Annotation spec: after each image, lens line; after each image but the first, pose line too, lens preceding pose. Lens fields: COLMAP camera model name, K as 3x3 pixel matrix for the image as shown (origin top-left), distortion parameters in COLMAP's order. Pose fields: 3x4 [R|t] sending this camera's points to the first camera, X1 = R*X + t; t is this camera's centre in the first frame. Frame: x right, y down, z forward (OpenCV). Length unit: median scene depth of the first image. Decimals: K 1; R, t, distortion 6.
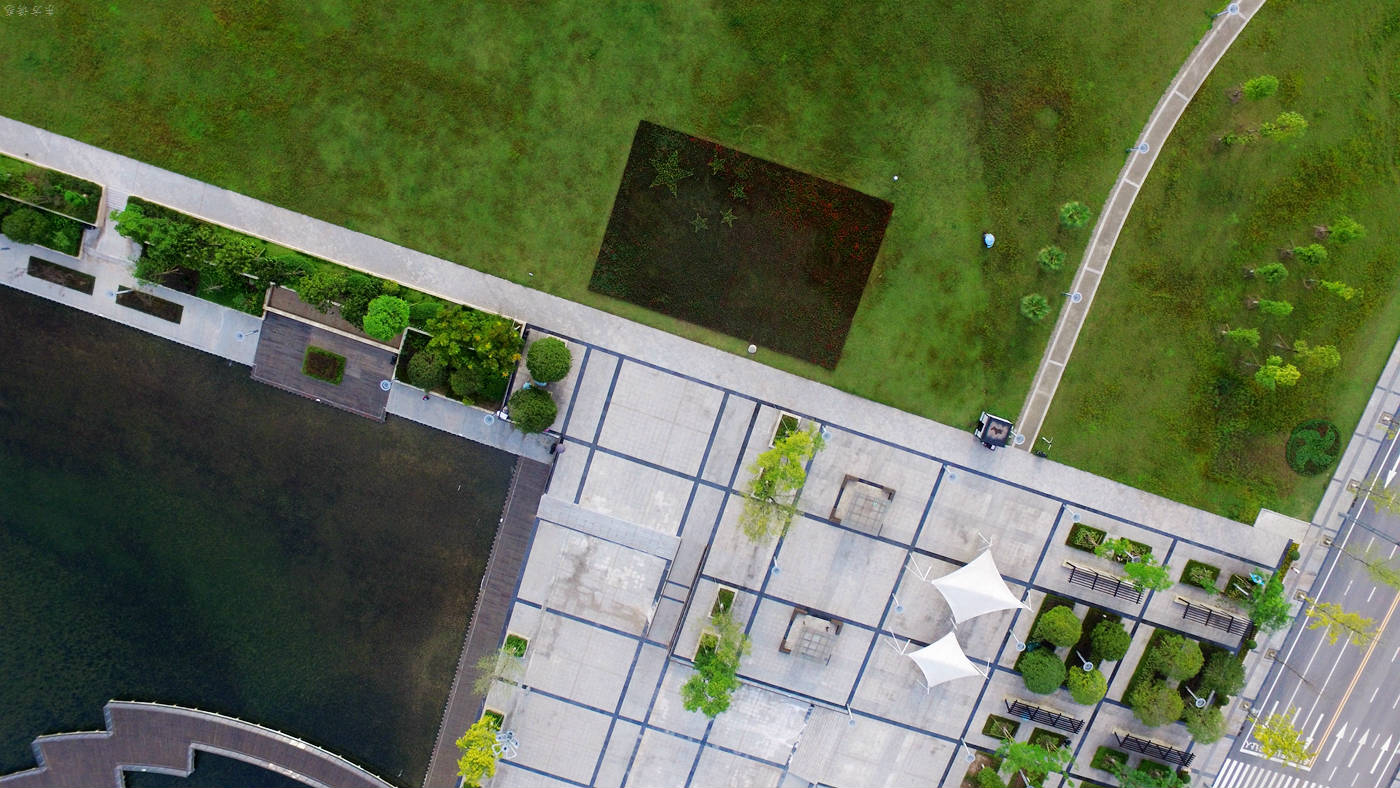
lens RADIAL K [[918.5, 0, 700.8], [0, 918.5, 397.2], [0, 0, 1]] dist [-0.121460, 0.087182]
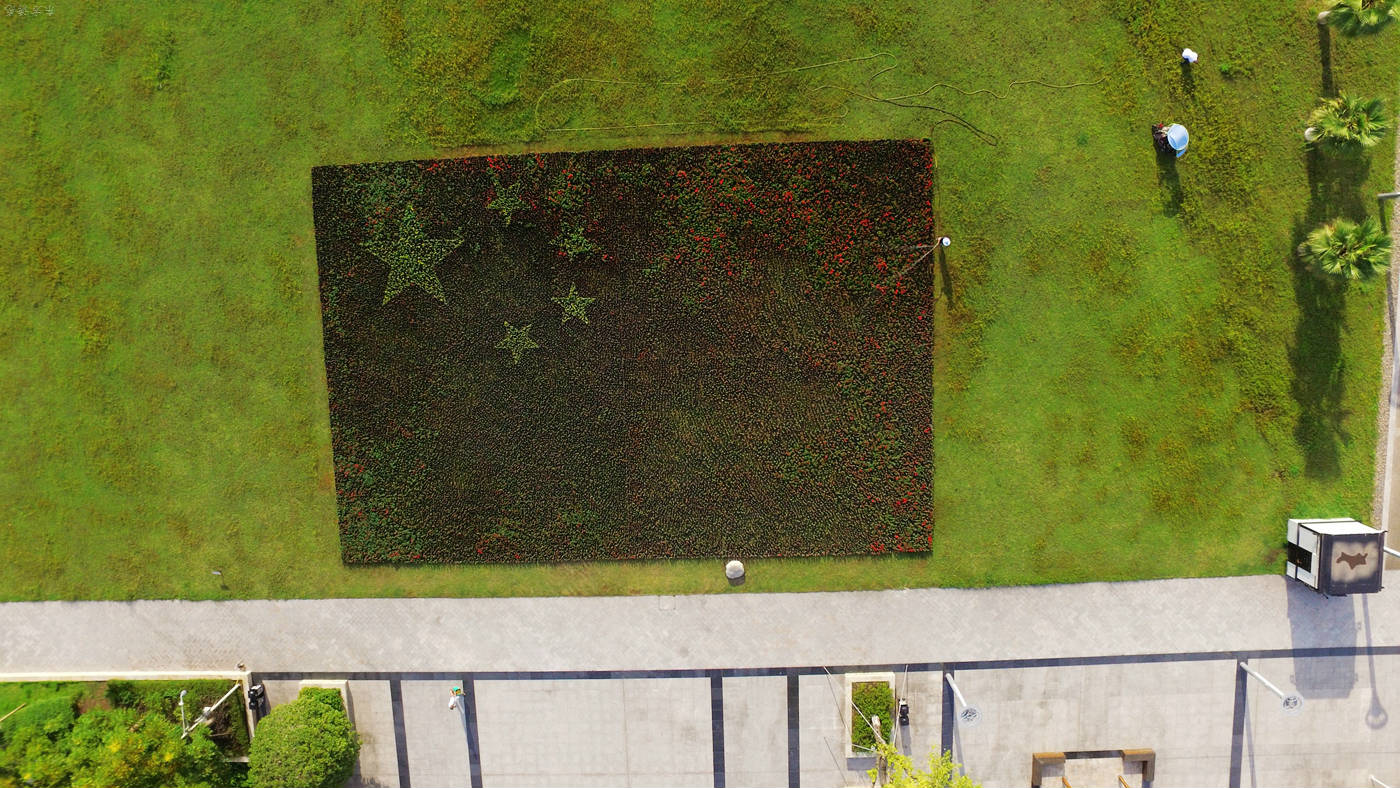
lens RADIAL K [[918.5, 0, 700.8], [0, 918.5, 397.2], [0, 0, 1]] dist [-0.121460, 0.087182]
pose [[0.939455, -0.339461, -0.046812, 0.090029], [0.334998, 0.938554, -0.083027, -0.099199], [0.072120, 0.062318, 0.995447, 0.569962]]
